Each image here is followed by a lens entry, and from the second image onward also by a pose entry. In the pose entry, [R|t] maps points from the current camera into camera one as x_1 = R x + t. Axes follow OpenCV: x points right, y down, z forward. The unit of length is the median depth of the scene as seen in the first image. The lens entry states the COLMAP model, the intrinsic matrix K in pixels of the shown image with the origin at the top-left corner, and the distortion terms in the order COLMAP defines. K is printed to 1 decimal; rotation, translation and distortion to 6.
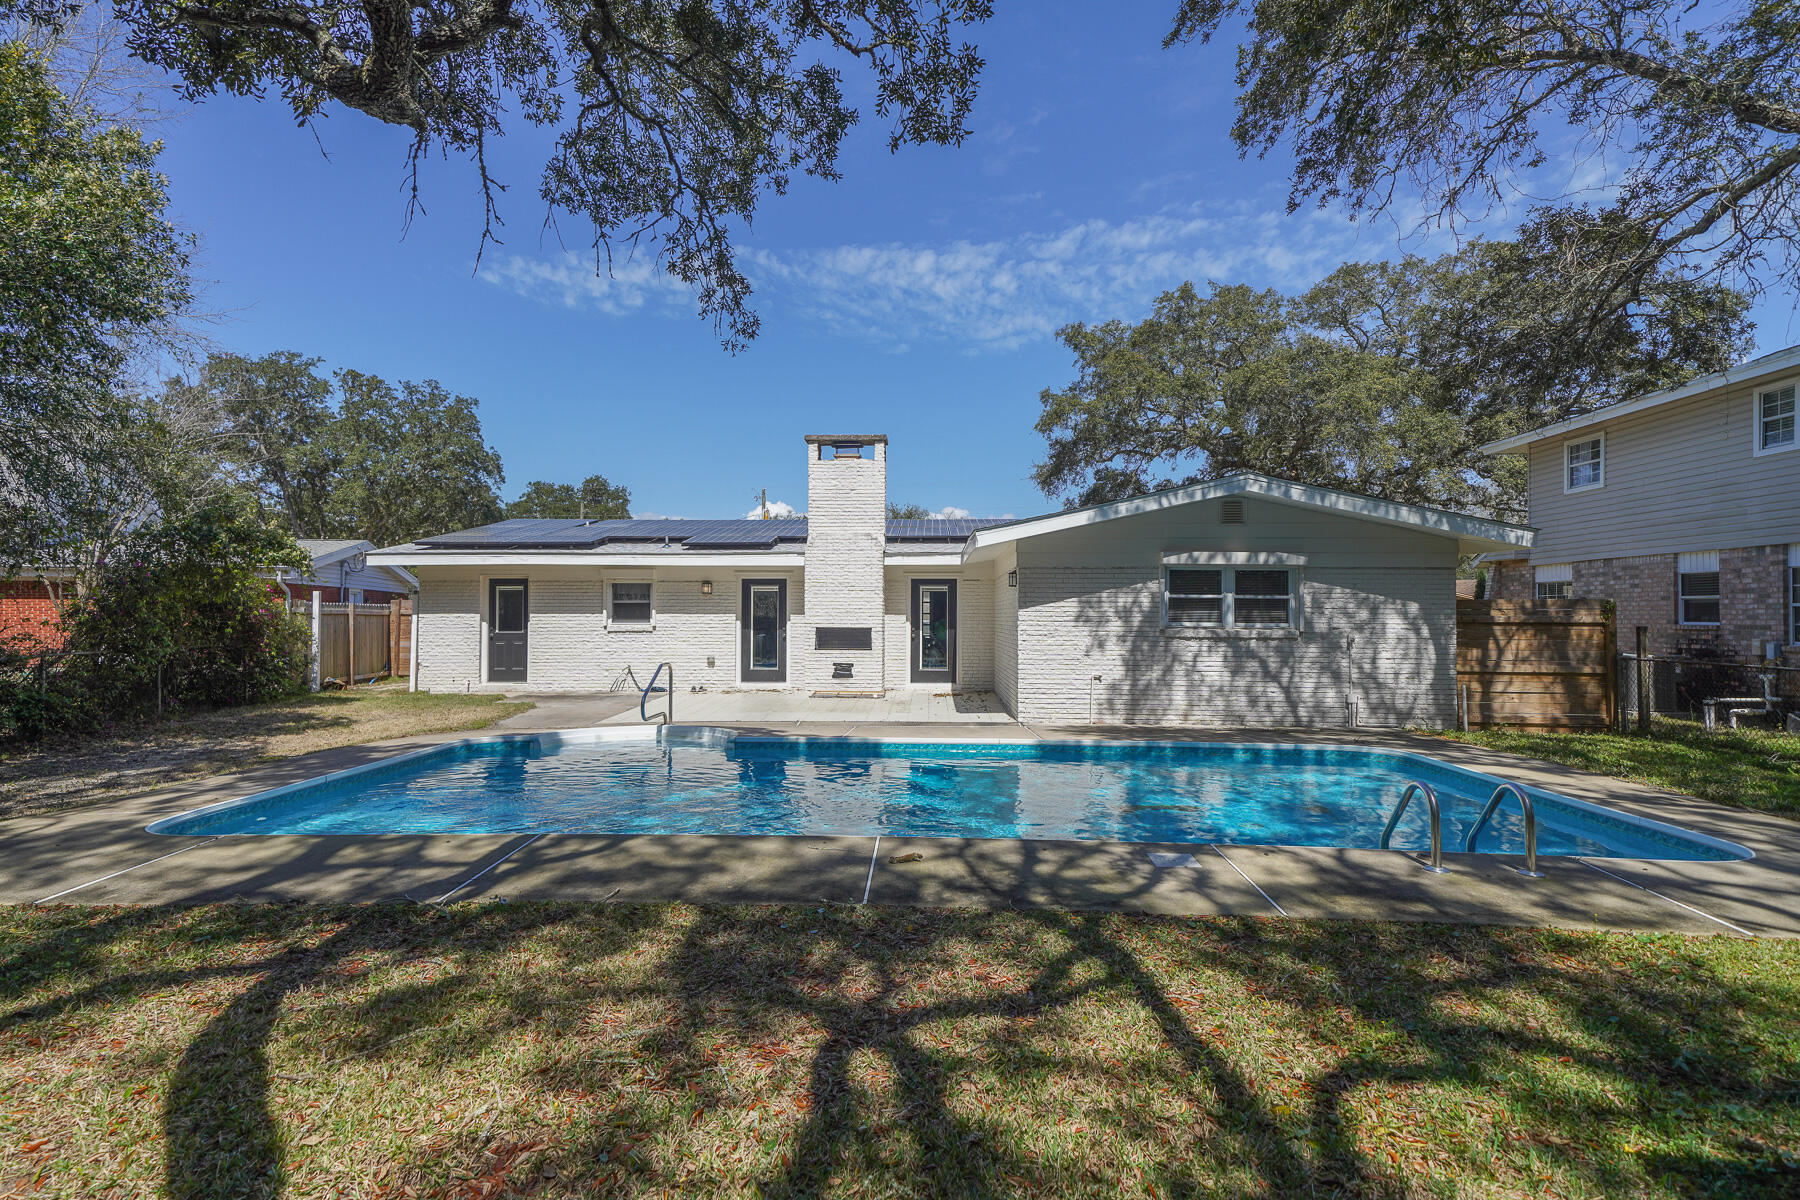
lens RADIAL K [[925.2, 0, 900.0], [0, 925.2, 600.0], [0, 0, 1]] dist [0.079156, -0.029797]
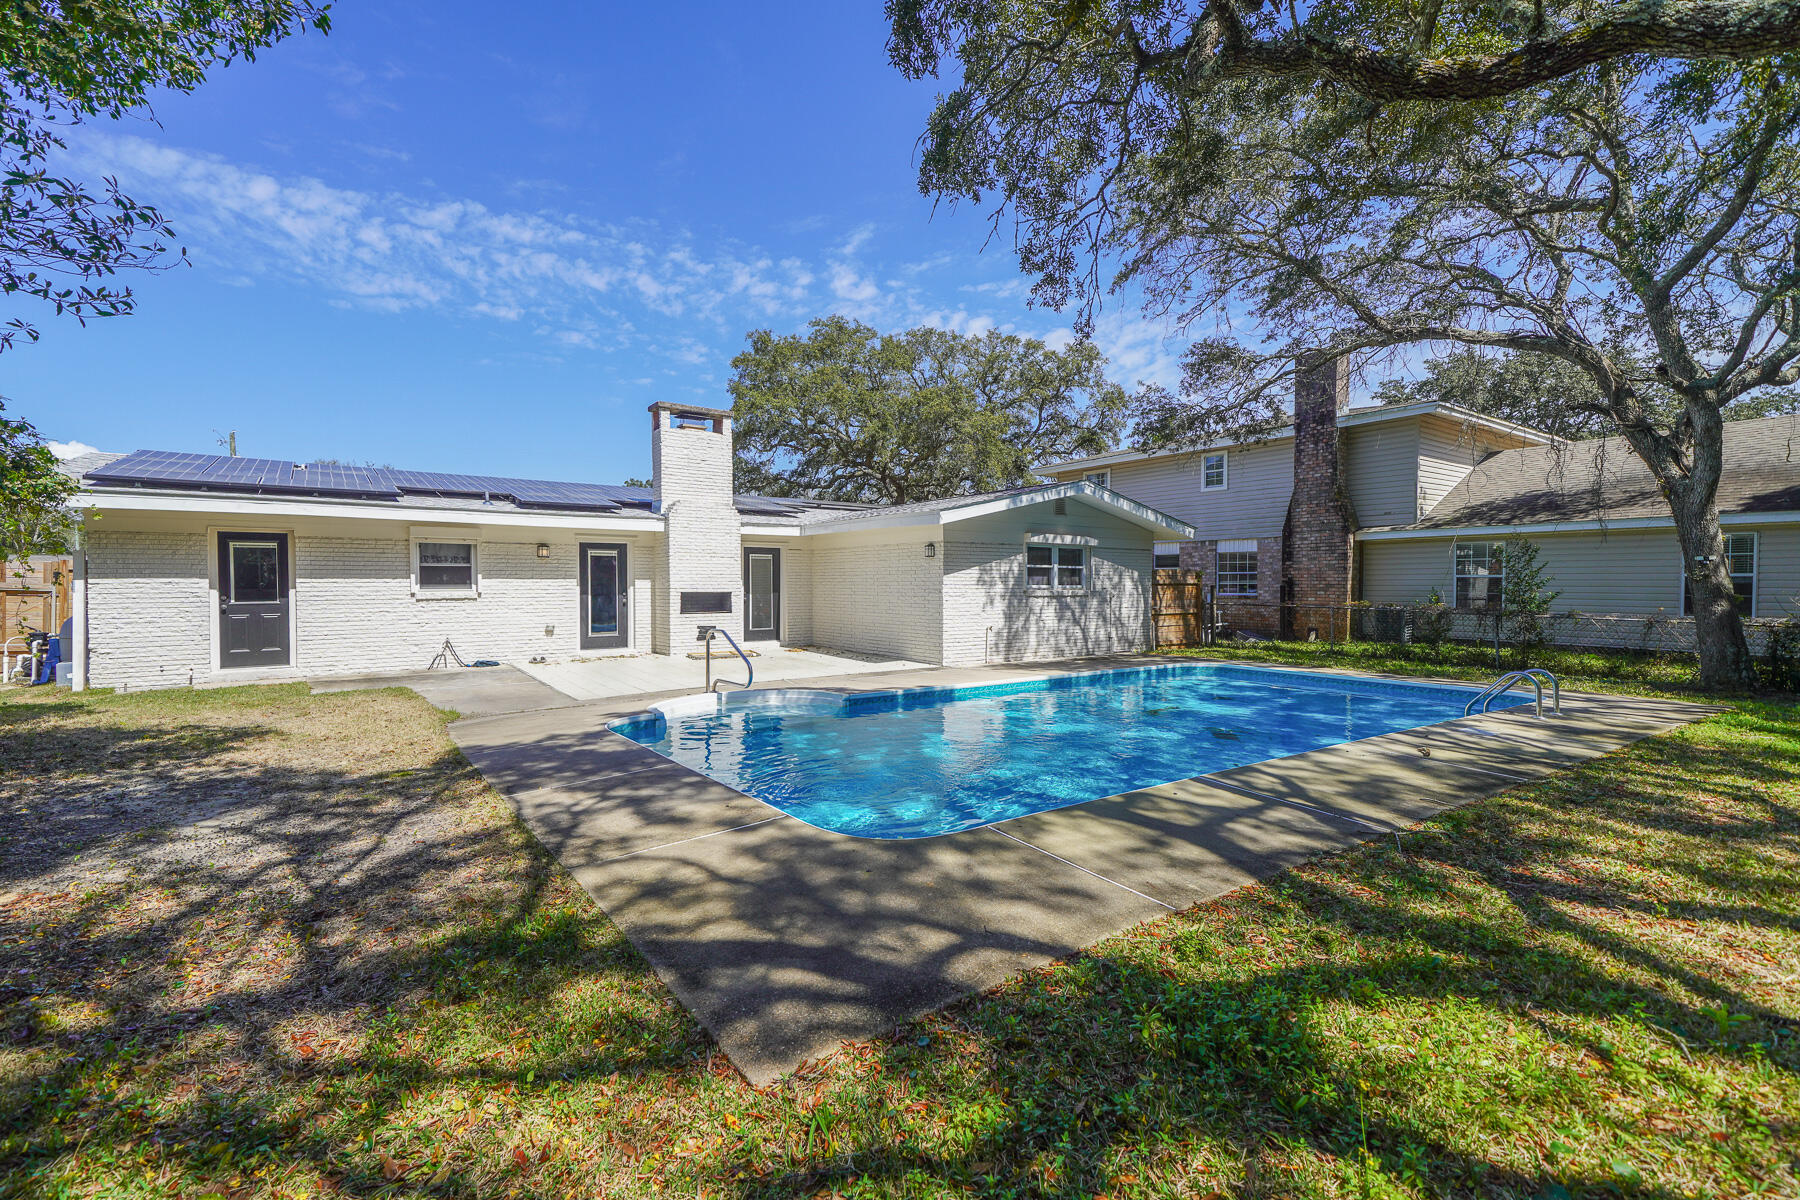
lens RADIAL K [[774.3, 0, 897.8], [0, 774.3, 589.2], [0, 0, 1]] dist [0.048221, -0.000080]
pose [[0.788339, -0.009071, 0.615175, -0.560178], [-0.008674, 0.999628, 0.025855, 0.002804], [-0.615180, -0.025719, 0.787967, 0.224180]]
